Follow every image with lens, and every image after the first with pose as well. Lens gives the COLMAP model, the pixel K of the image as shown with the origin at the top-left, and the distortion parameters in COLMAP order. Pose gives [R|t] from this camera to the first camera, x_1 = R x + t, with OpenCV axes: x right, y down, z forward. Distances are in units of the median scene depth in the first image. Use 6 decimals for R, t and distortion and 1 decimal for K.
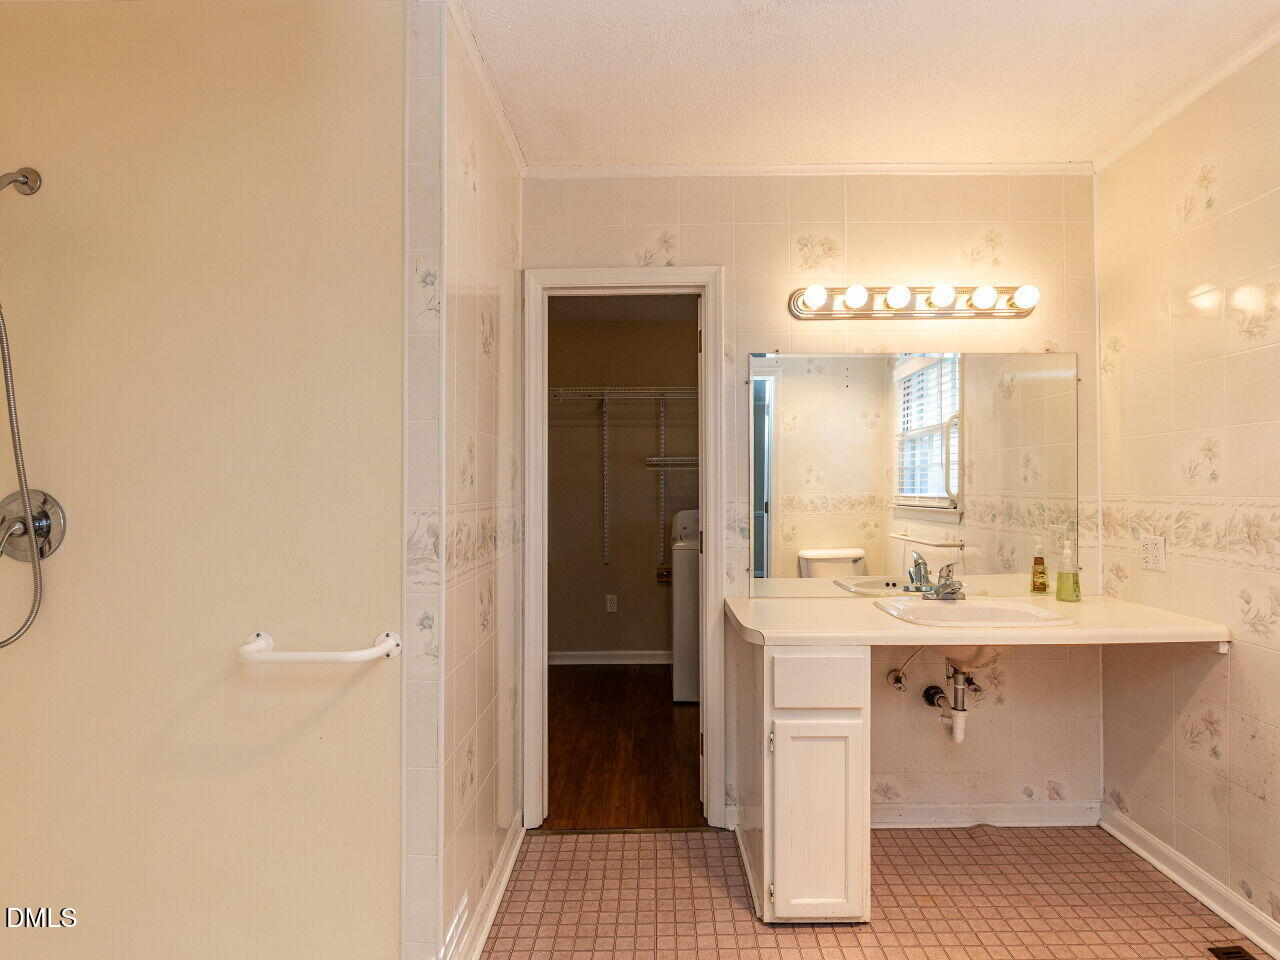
lens RADIAL K [[724.2, 0, 642.6], [0, 724.2, 478.2], [0, 0, 1]] dist [-0.015411, -0.001083]
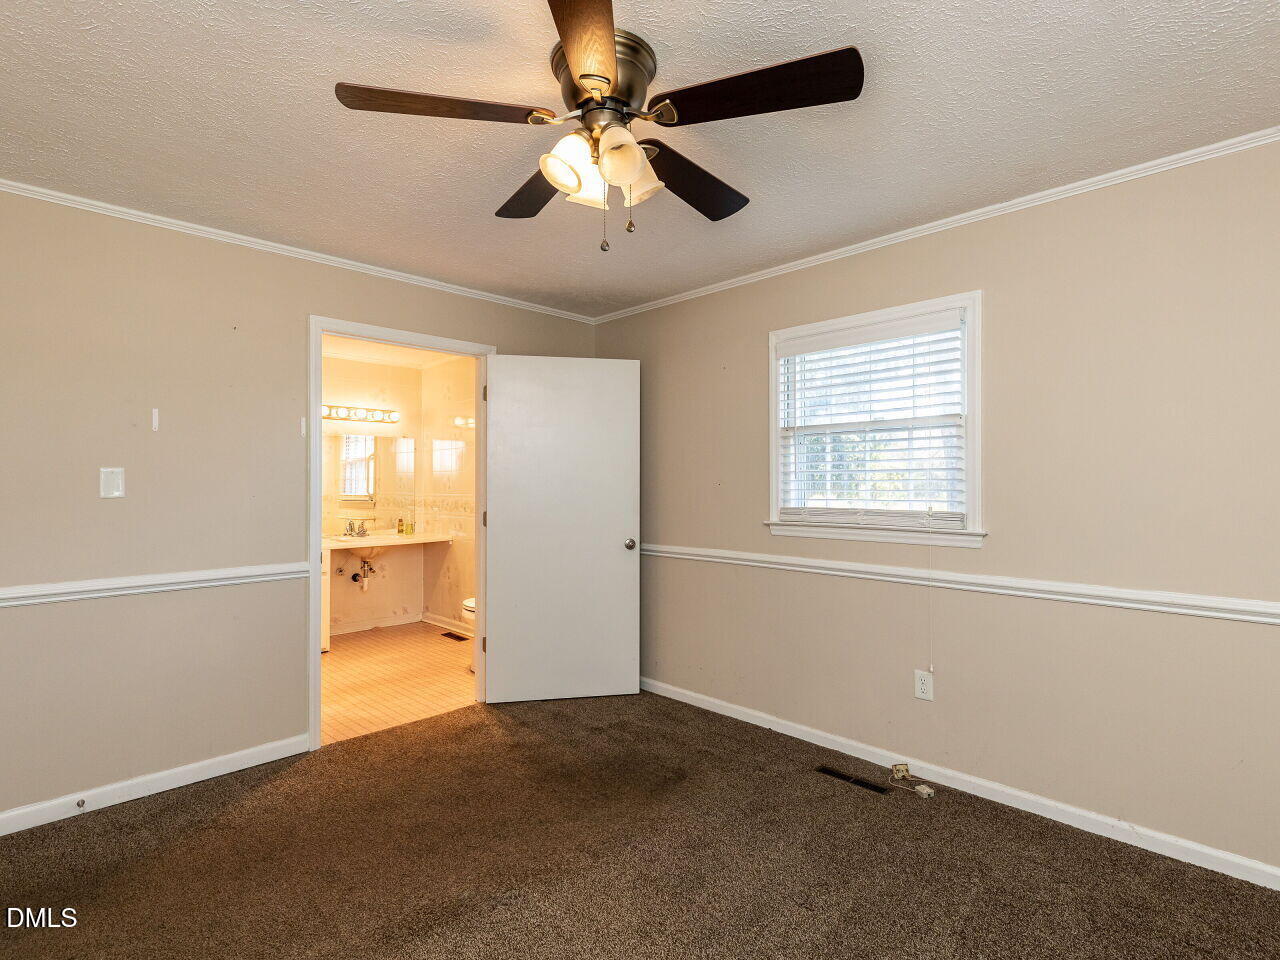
lens RADIAL K [[660.5, 0, 645.4], [0, 660.5, 482.5], [0, 0, 1]] dist [-0.005531, -0.000775]
pose [[0.719524, 0.006270, 0.694439, -0.435214], [-0.009696, 0.999952, 0.001018, -0.027412], [-0.694400, -0.007466, 0.719551, -1.257209]]
